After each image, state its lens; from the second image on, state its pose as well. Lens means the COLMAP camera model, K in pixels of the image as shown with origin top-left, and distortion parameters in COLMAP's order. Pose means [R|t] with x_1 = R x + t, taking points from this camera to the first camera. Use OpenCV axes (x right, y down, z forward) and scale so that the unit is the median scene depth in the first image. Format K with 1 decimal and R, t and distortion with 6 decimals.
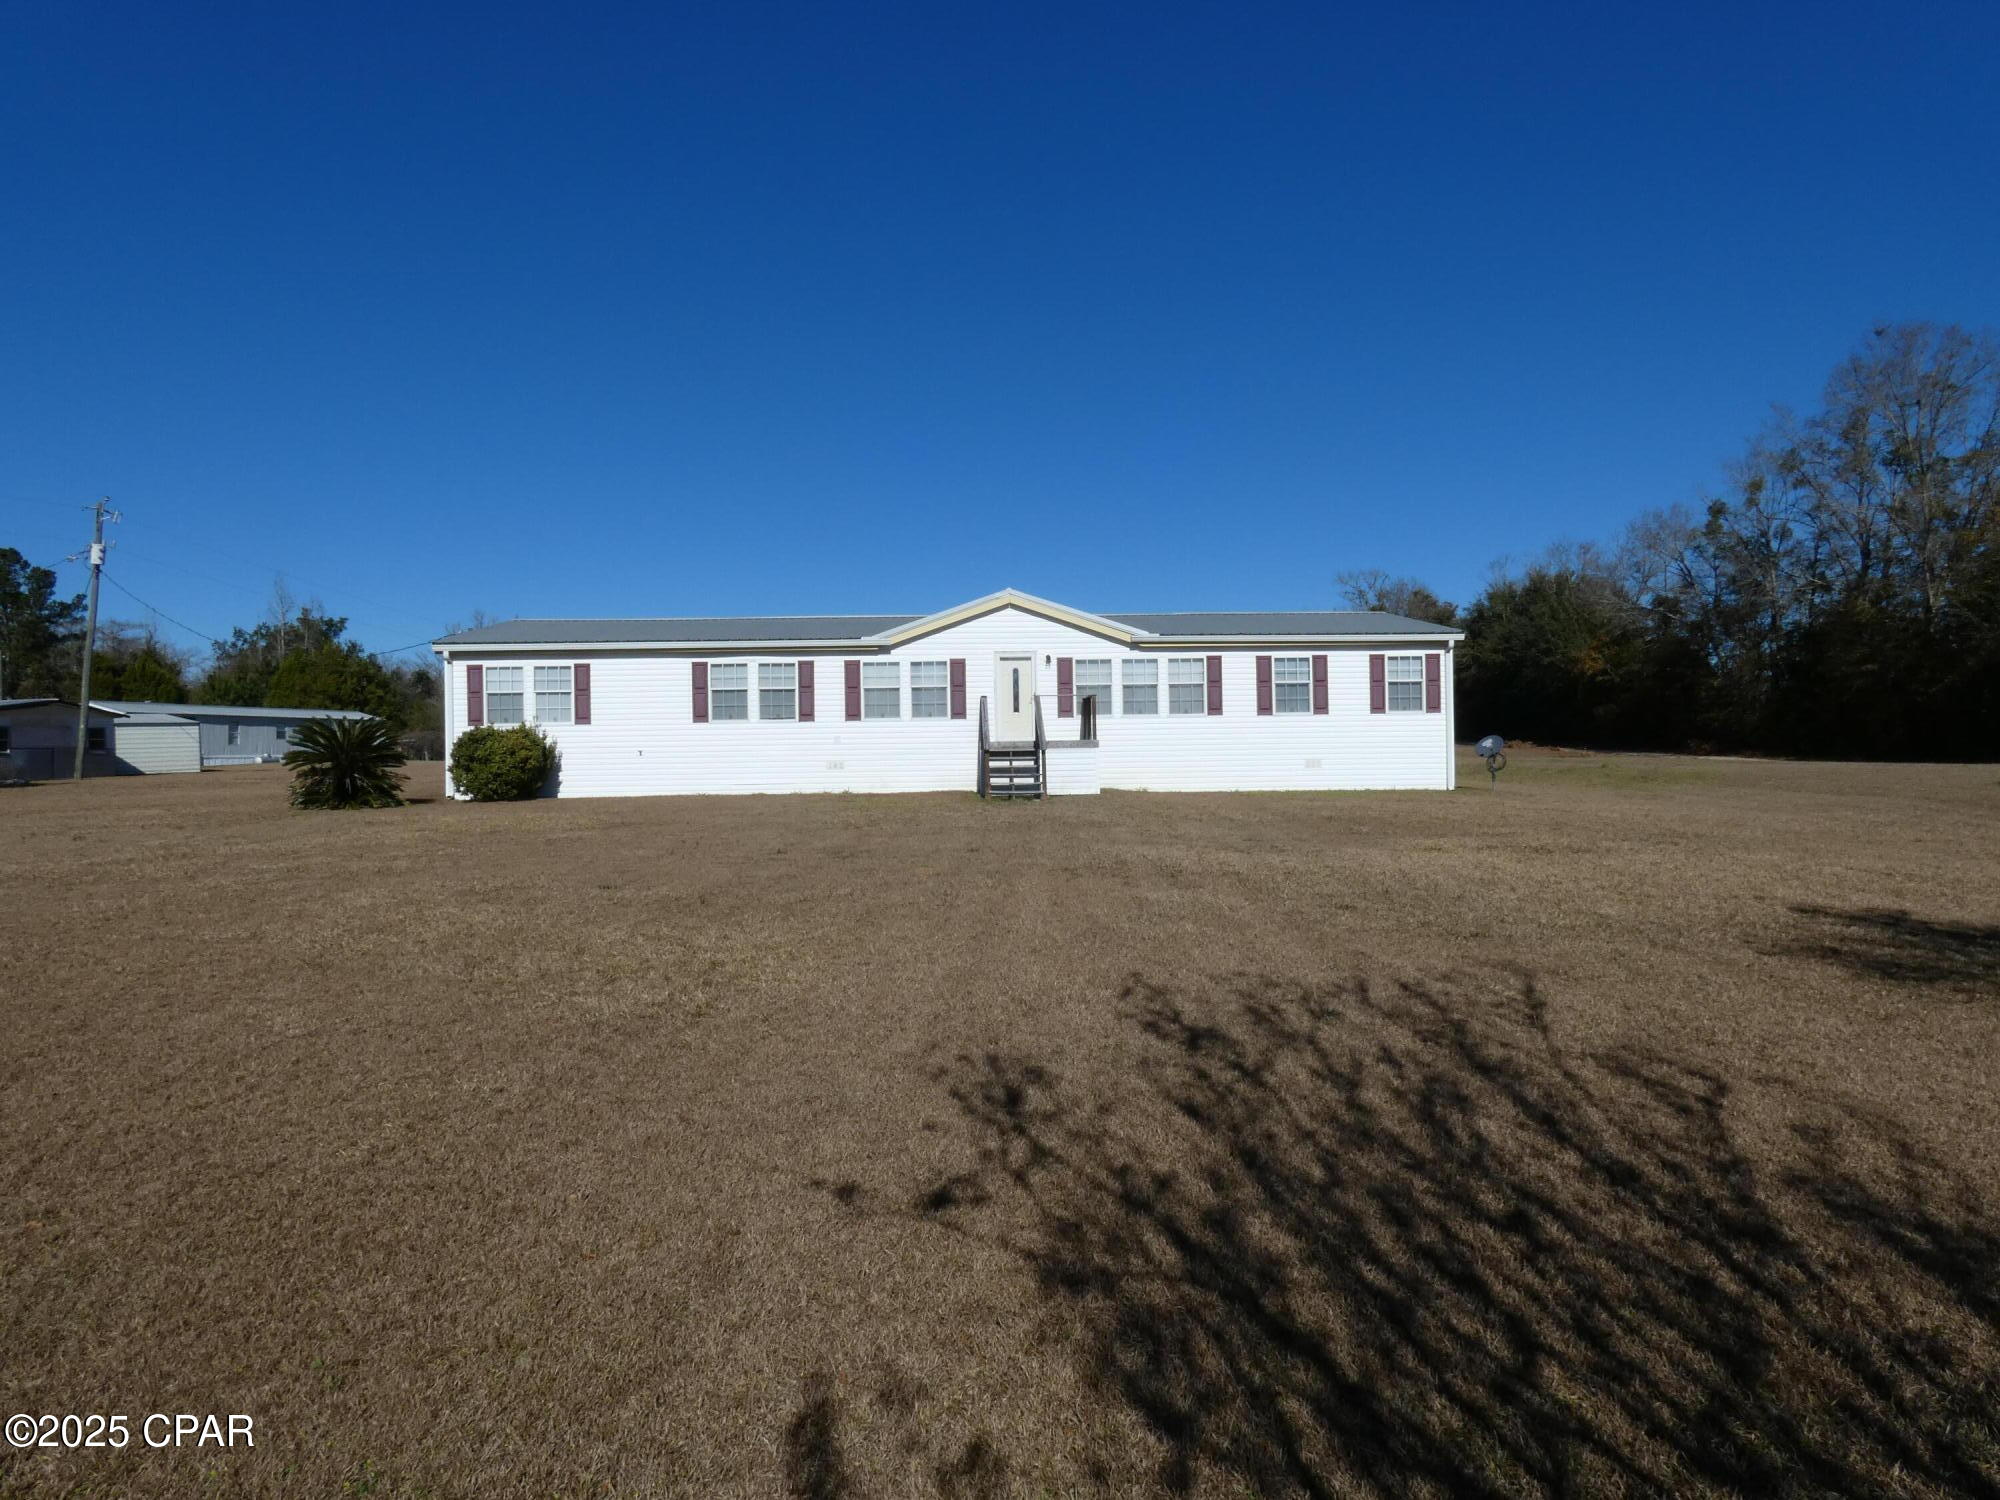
lens RADIAL K [[1189.2, 0, 1003.8], [0, 1189.2, 747.2], [0, 0, 1]] dist [-0.010351, -0.000106]
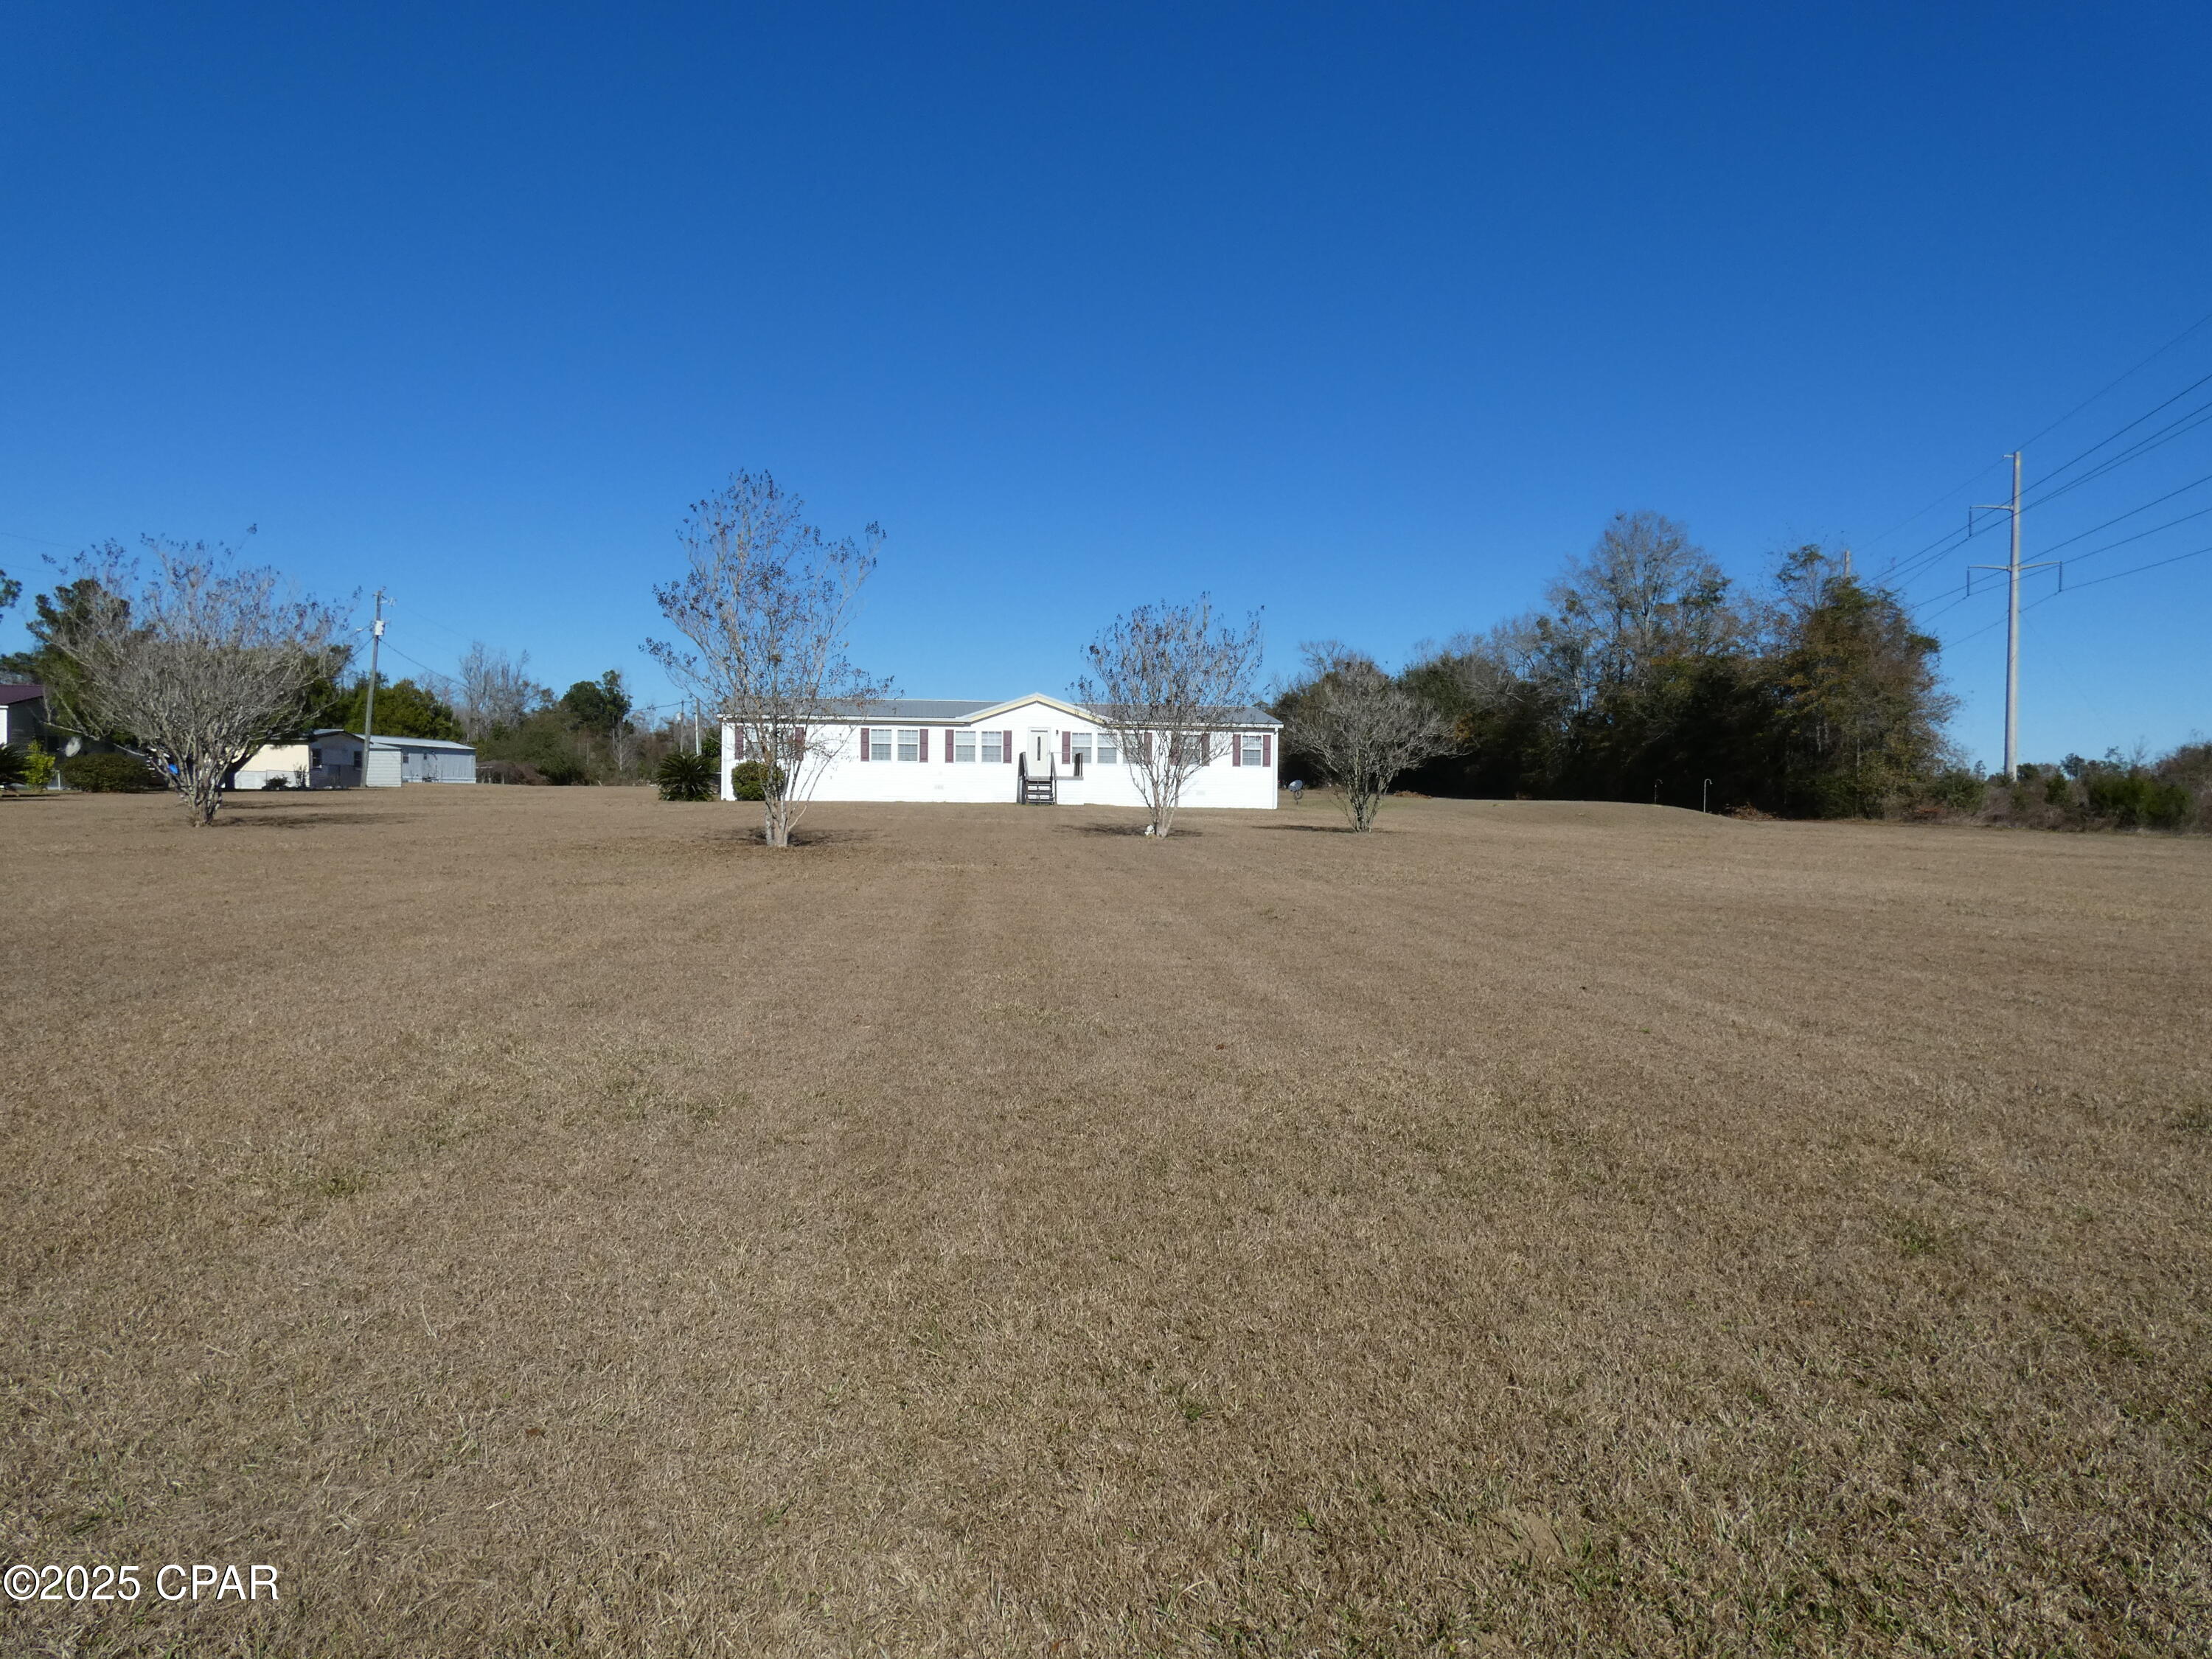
lens RADIAL K [[1315.3, 0, 1110.2], [0, 1315.3, 826.4], [0, 0, 1]] dist [-0.010351, -0.000106]
pose [[0.995012, 0.022487, 0.097192, -0.075373], [-0.024825, 0.999429, 0.022908, 0.022924], [-0.096622, -0.025206, 0.995002, -1.029535]]
